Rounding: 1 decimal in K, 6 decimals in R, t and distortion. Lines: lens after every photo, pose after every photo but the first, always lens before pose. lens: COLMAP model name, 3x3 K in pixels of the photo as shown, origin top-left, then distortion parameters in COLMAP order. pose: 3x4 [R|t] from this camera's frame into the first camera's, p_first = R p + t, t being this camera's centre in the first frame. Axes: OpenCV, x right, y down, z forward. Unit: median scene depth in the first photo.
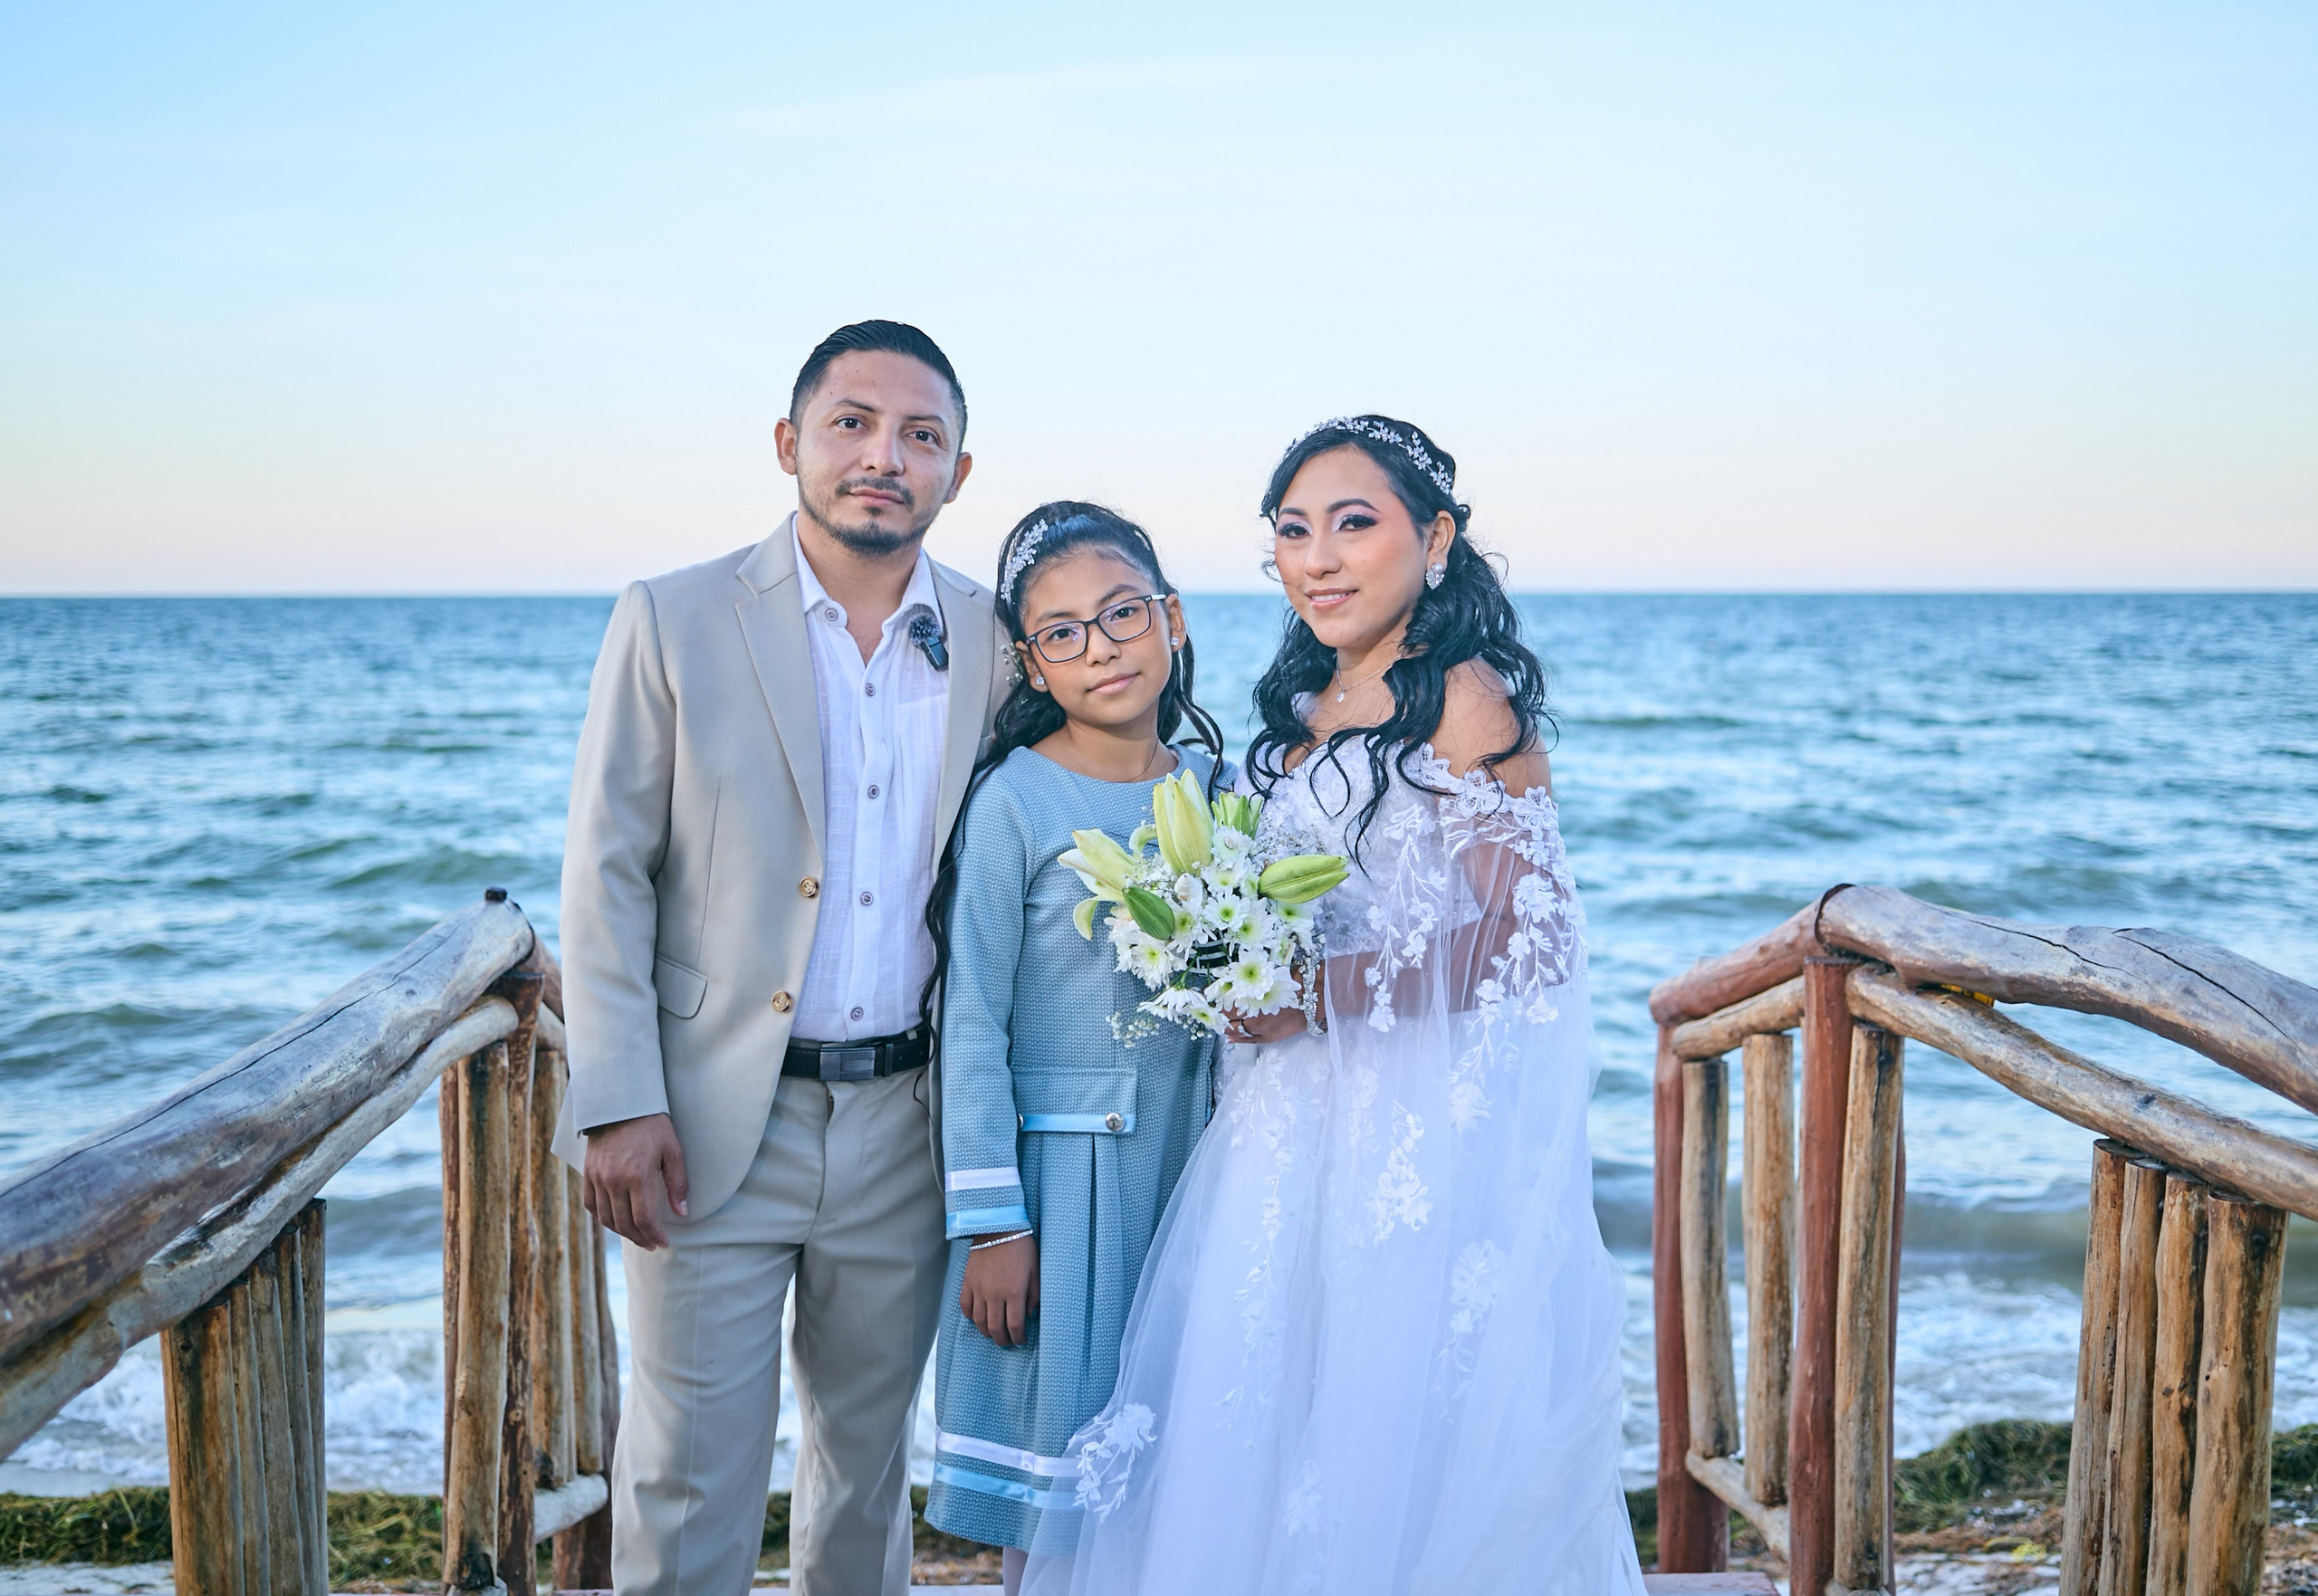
lens RADIAL K [[2927.6, 0, 1150.8], [0, 2927.6, 786.5], [0, 0, 1]] dist [0.021129, 0.000000]
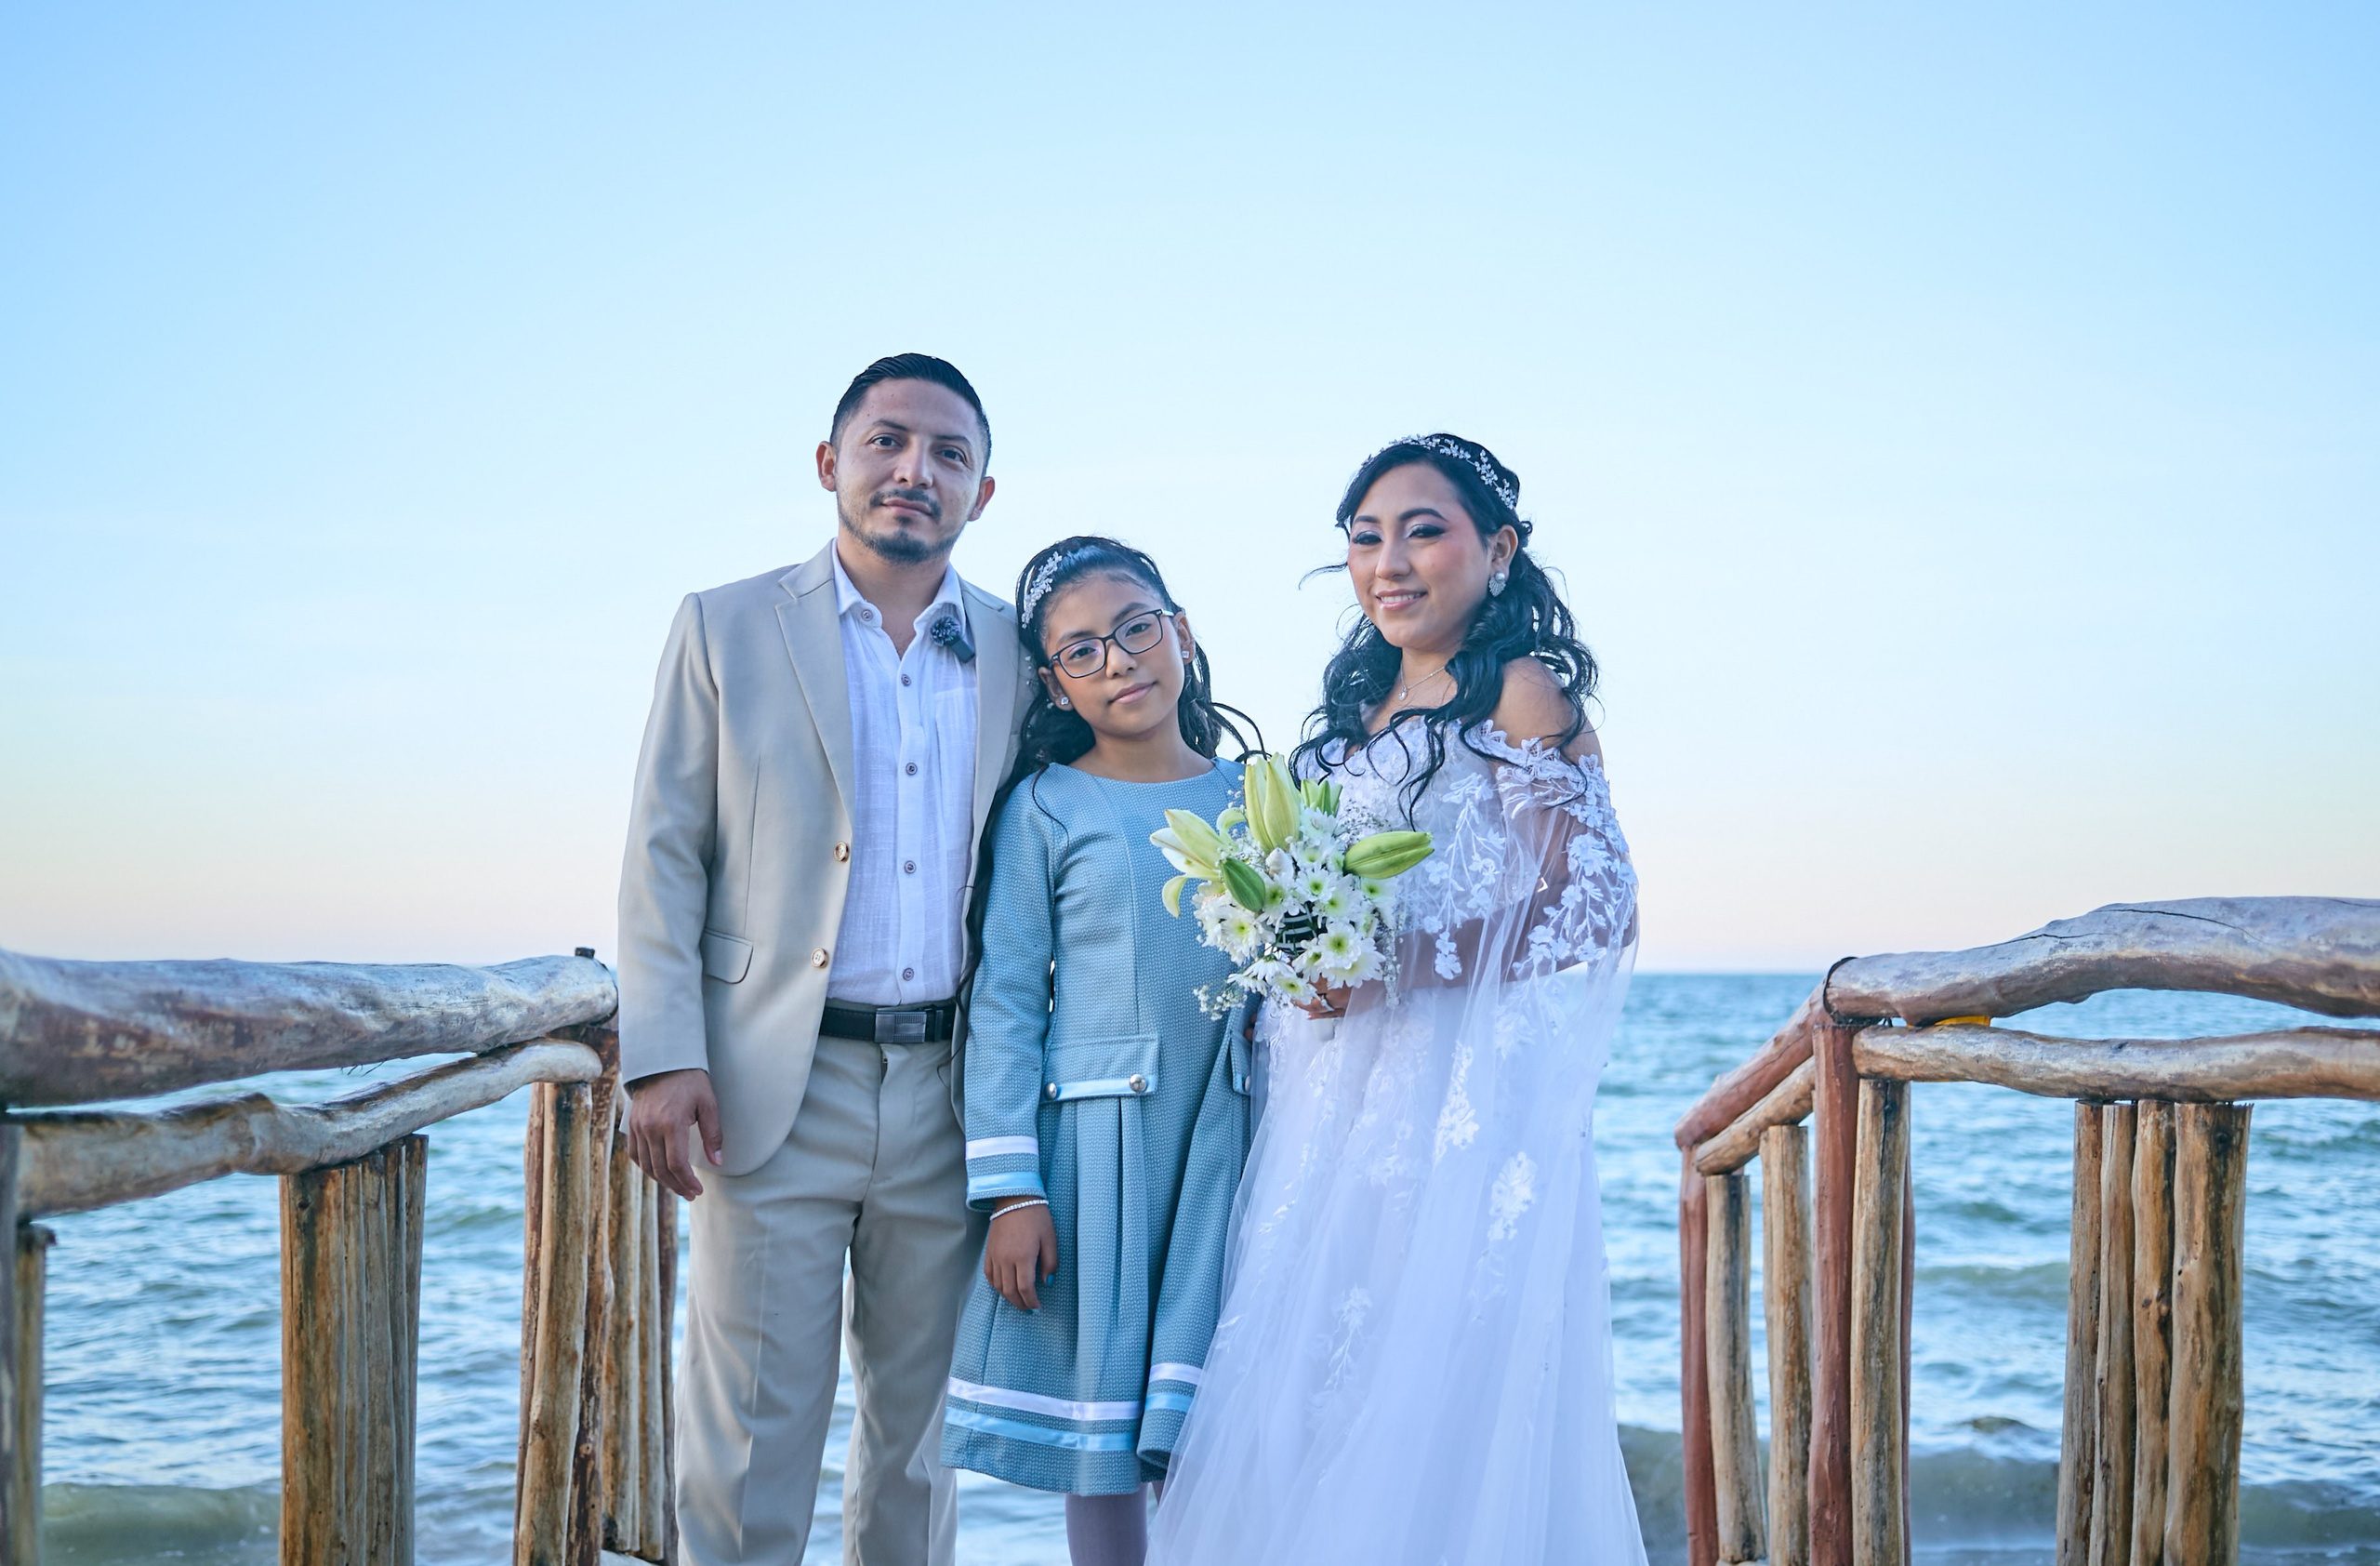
lens RADIAL K [[2877.5, 0, 1203.4], [0, 2877.5, 789.6], [0, 0, 1]] dist [0.015786, 0.000000]
pose [[0.999973, 0.007390, 0.000469, 0.000608], [-0.007260, 0.990919, -0.134261, 0.120897], [-0.001457, 0.134253, 0.990946, -0.047870]]
